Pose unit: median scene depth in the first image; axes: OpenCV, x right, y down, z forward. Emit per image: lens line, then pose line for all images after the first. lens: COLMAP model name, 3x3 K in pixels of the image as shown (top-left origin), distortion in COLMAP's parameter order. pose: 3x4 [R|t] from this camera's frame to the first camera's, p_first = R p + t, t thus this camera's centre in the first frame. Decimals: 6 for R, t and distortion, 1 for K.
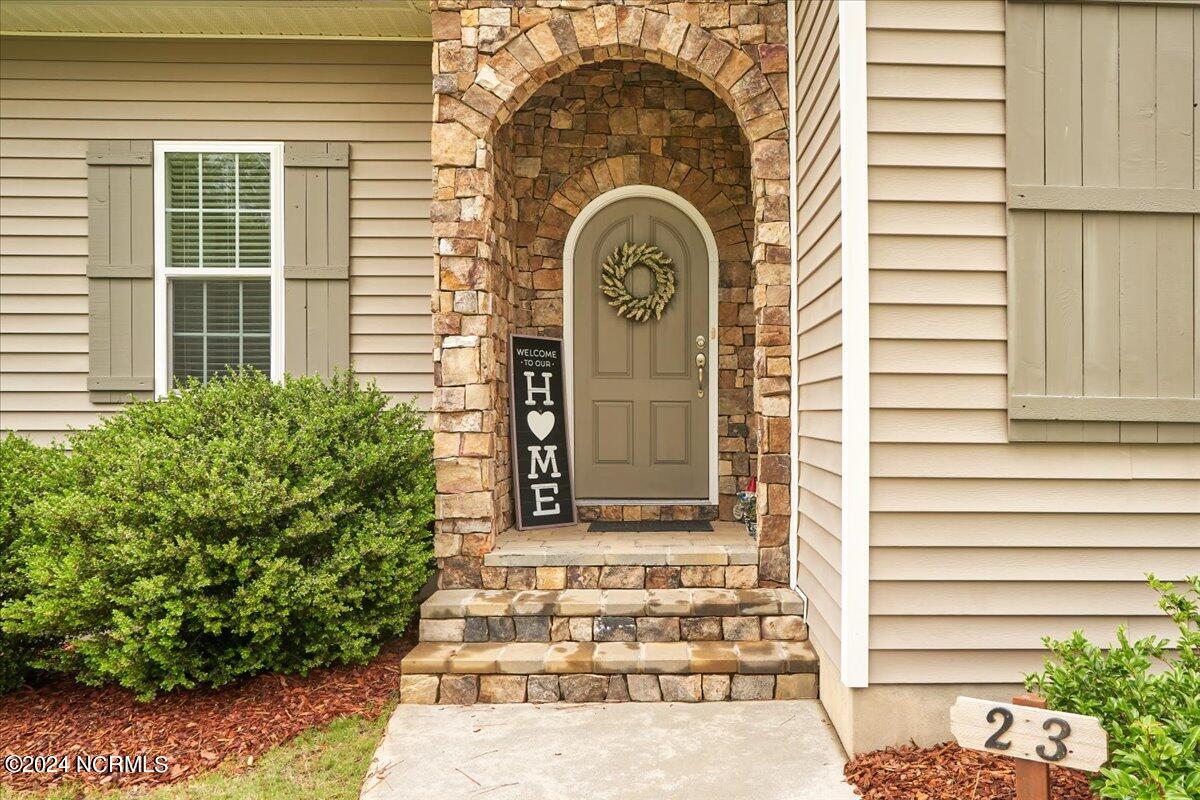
lens RADIAL K [[865.6, 0, 687.2], [0, 865.6, 402.2], [0, 0, 1]] dist [-0.004669, -0.003114]
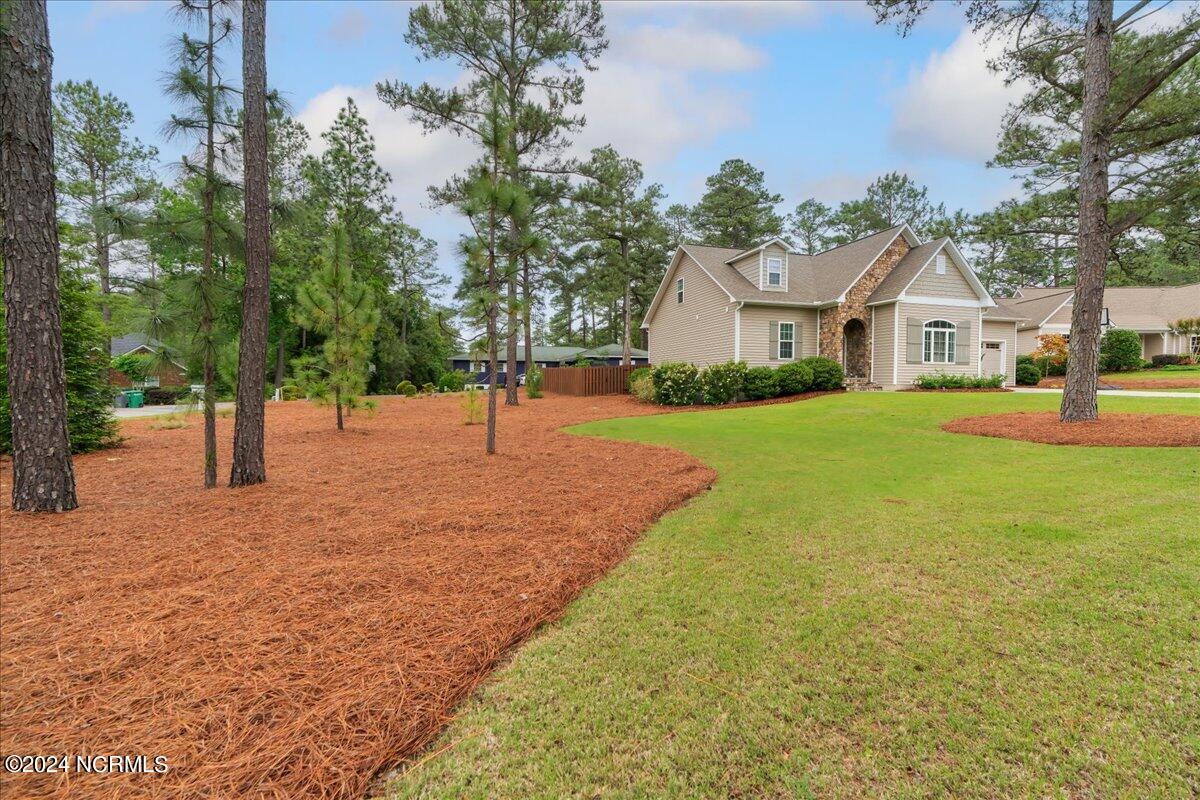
lens RADIAL K [[555.0, 0, 603.8], [0, 555.0, 399.1], [0, 0, 1]] dist [-0.000685, 0.000100]
pose [[0.960817, -0.002051, 0.277177, -3.962721], [-0.007180, 0.999453, 0.032285, 0.223855], [-0.277091, -0.033010, 0.960276, -3.564668]]
